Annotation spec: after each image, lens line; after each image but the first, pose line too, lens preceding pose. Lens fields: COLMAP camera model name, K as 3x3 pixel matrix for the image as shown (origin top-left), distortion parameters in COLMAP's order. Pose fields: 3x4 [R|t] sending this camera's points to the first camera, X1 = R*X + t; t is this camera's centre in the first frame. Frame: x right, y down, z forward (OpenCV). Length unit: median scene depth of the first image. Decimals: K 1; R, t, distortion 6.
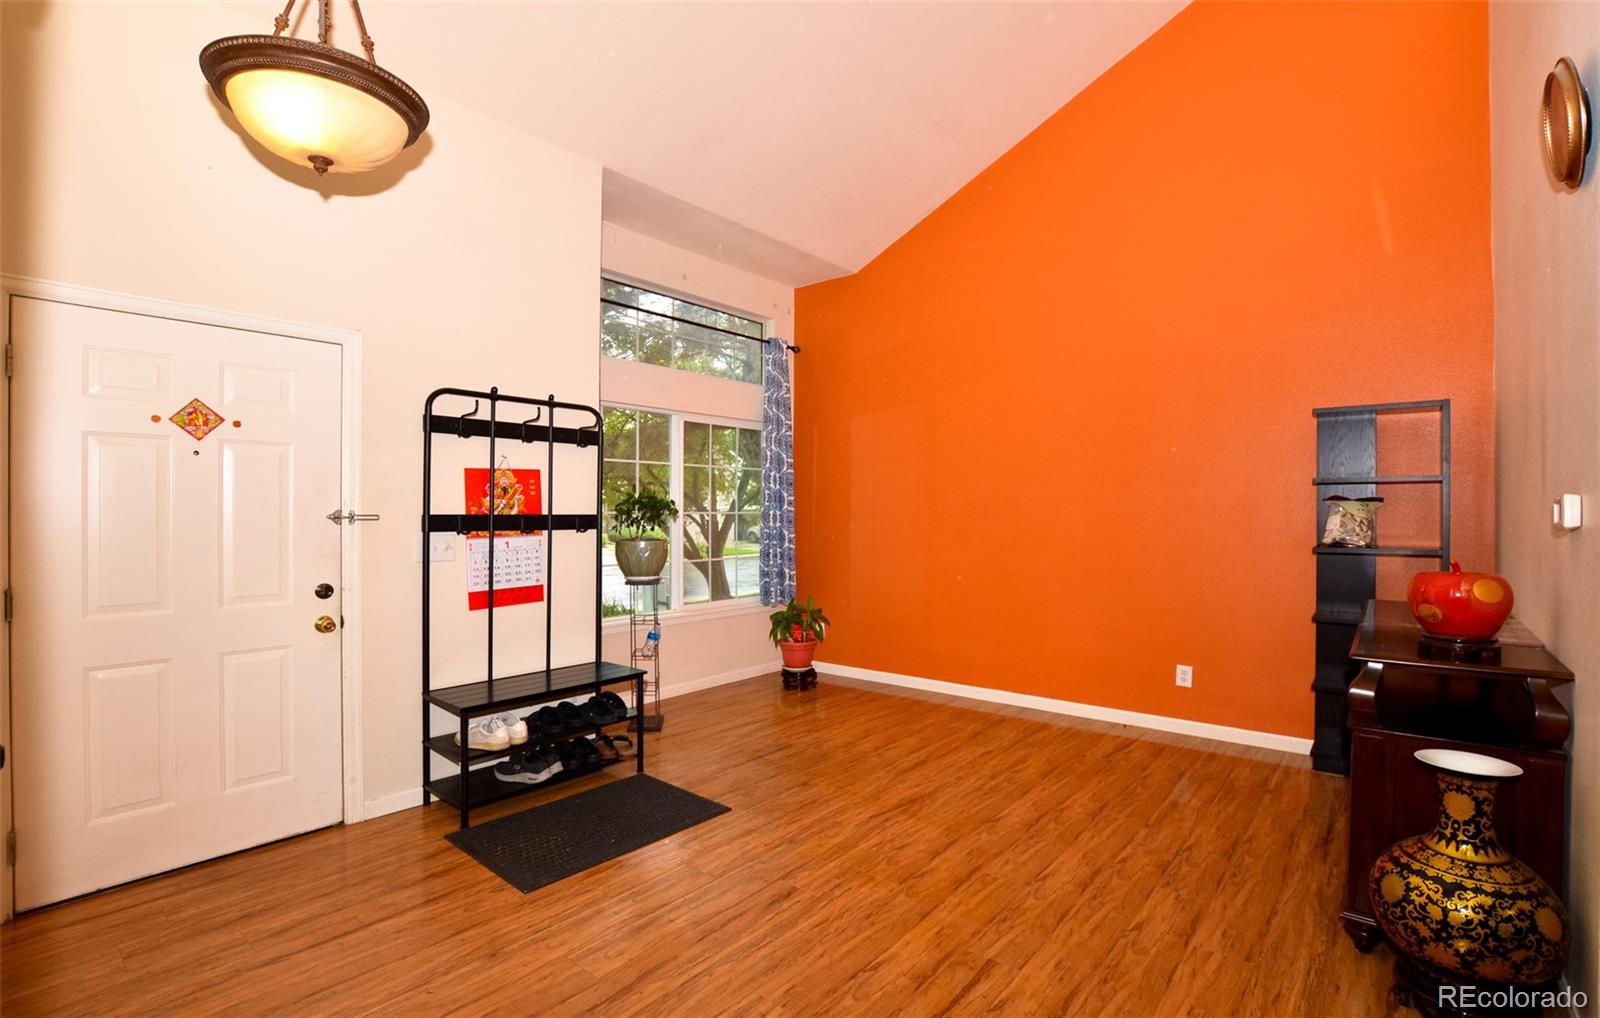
lens RADIAL K [[727.6, 0, 774.6], [0, 727.6, 498.7], [0, 0, 1]] dist [-0.024457, 0.000551]
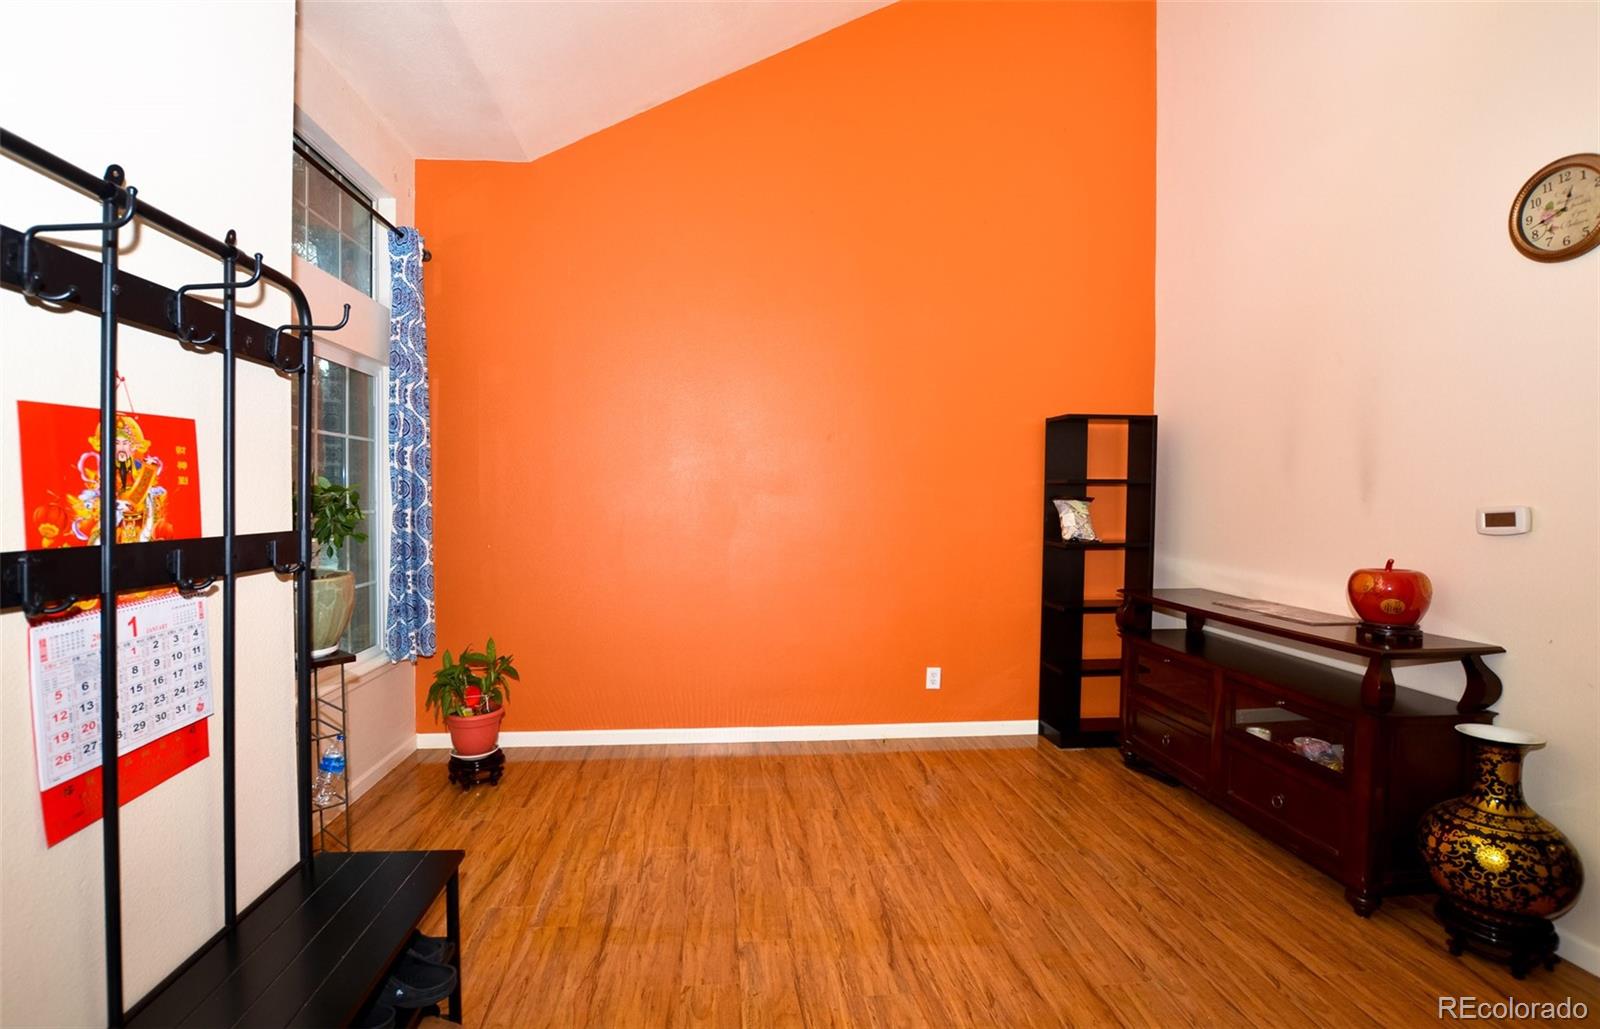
lens RADIAL K [[779.8, 0, 752.4], [0, 779.8, 508.8], [0, 0, 1]] dist [-0.026789, 0.000470]
pose [[0.709585, -0.007774, 0.704577, -0.424064], [-0.016066, 0.999501, 0.027209, -0.009426], [-0.704437, -0.030627, 0.709105, 0.531183]]
